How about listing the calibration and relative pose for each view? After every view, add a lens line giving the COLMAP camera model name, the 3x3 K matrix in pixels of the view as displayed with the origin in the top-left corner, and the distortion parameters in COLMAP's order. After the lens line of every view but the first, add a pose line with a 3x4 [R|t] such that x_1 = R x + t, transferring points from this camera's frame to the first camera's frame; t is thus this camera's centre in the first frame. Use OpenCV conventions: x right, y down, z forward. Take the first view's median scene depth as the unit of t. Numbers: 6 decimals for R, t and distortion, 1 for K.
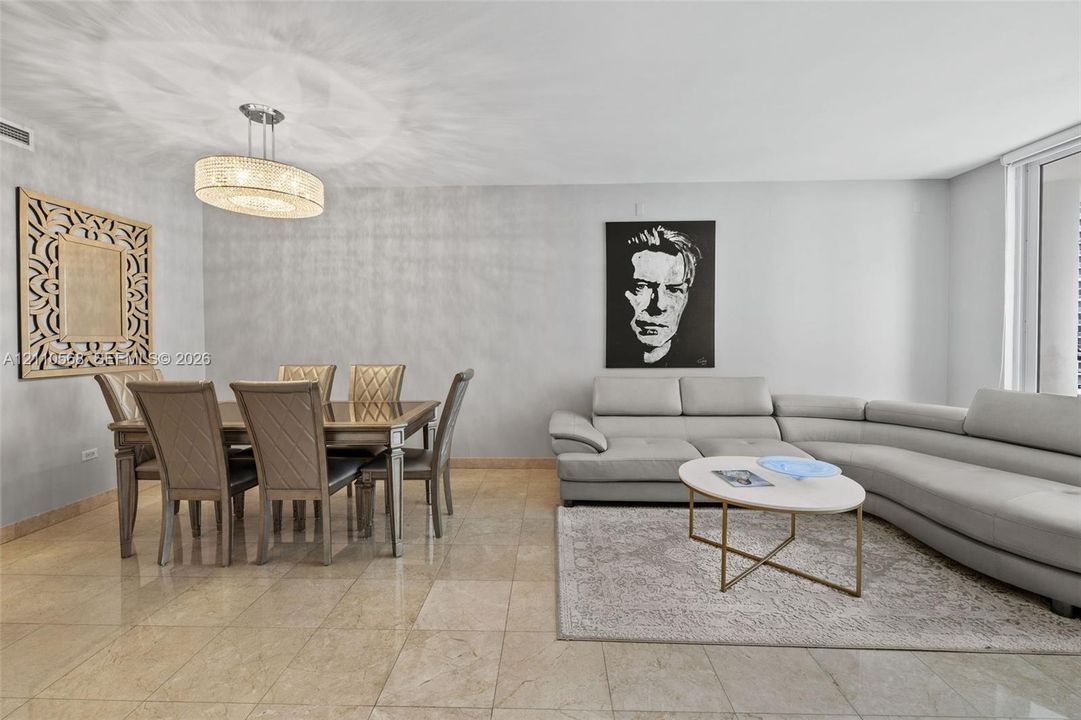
lens RADIAL K [[459.3, 0, 536.6], [0, 459.3, 347.6], [0, 0, 1]] dist [-0.002149, -0.000203]
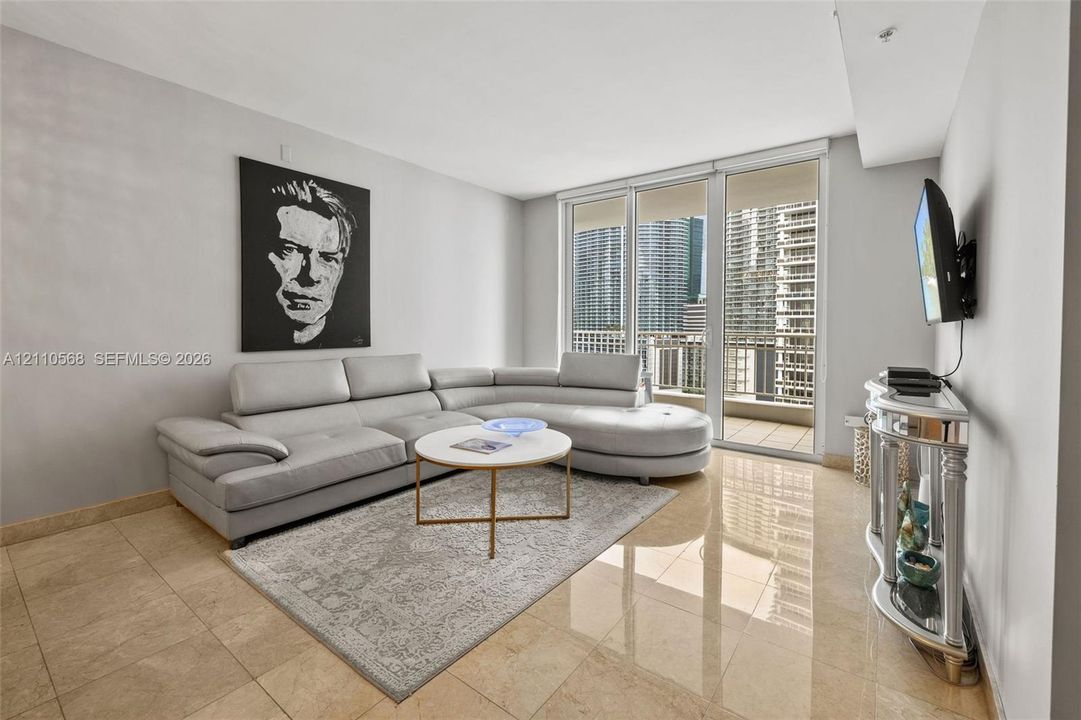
lens RADIAL K [[464.4, 0, 539.5], [0, 464.4, 336.6], [0, 0, 1]] dist [-0.001535, -0.000154]
pose [[0.576769, -0.015335, 0.816763, -0.190276], [0.012449, 0.999873, 0.009981, 0.018128], [-0.816812, 0.004411, 0.576887, 0.169835]]
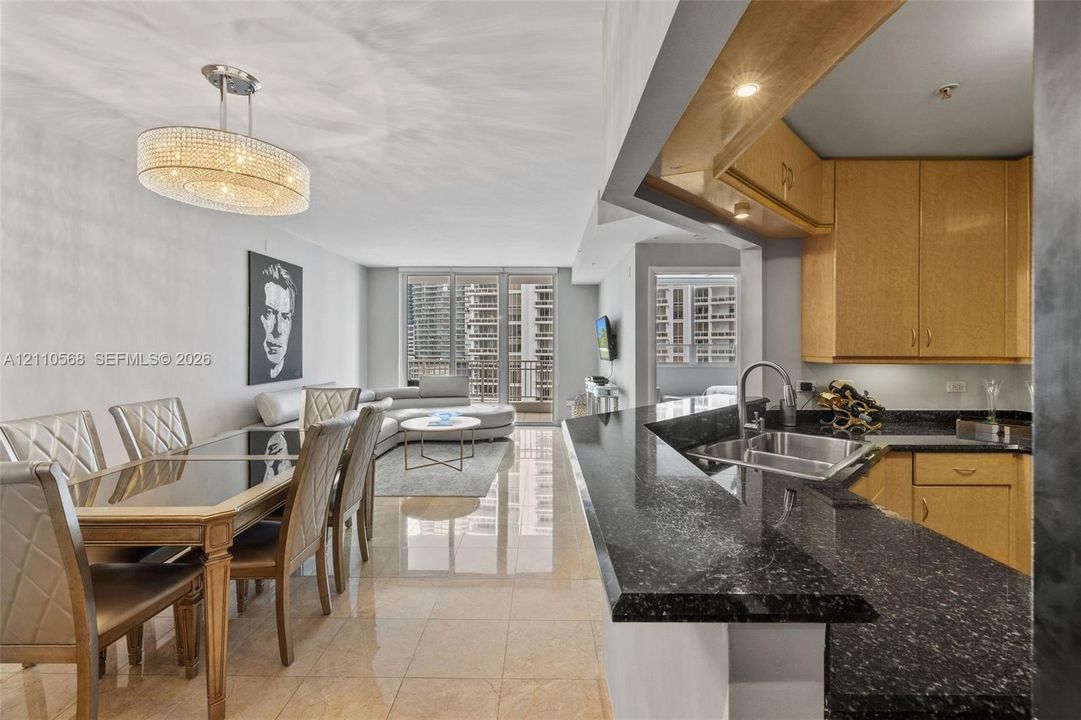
lens RADIAL K [[459.3, 0, 536.6], [0, 459.3, 347.6], [0, 0, 1]] dist [-0.002149, -0.000203]
pose [[-0.016390, -0.001301, 0.999865, -0.951227], [0.020807, 0.999782, 0.001642, -0.032315], [-0.999649, 0.020831, -0.016359, 0.347523]]
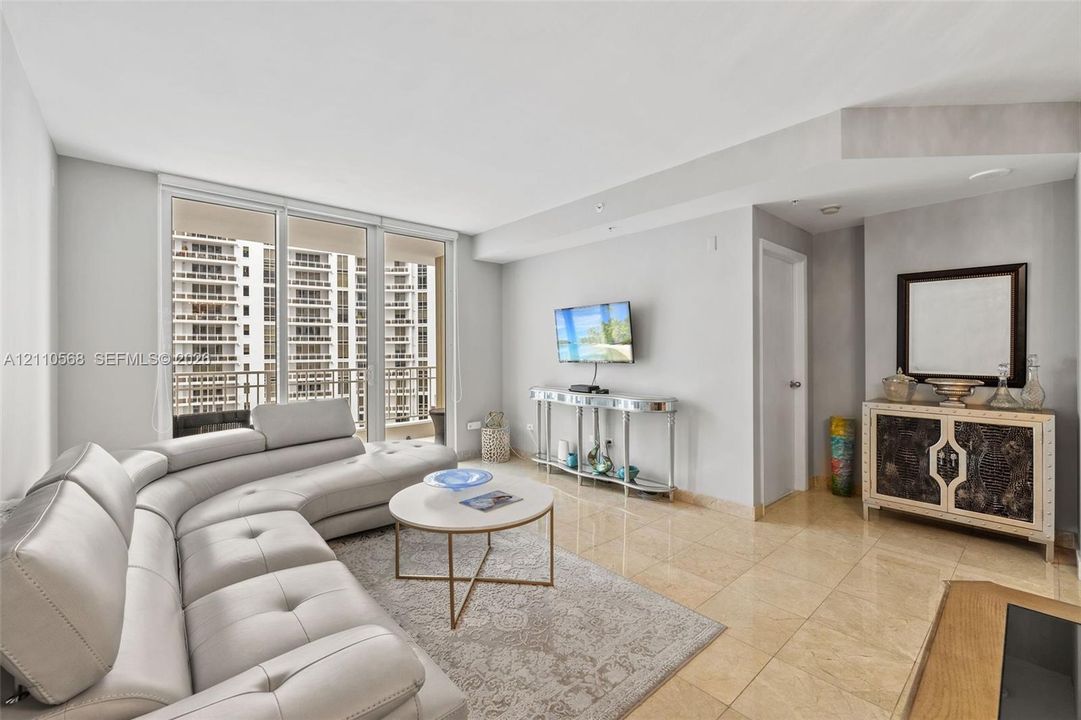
lens RADIAL K [[459.3, 0, 536.6], [0, 459.3, 347.6], [0, 0, 1]] dist [-0.002149, -0.000203]
pose [[-0.690717, 0.011116, 0.723040, -0.202885], [0.022541, 0.999727, 0.006163, -0.030080], [-0.722774, 0.020555, -0.690779, 0.940611]]
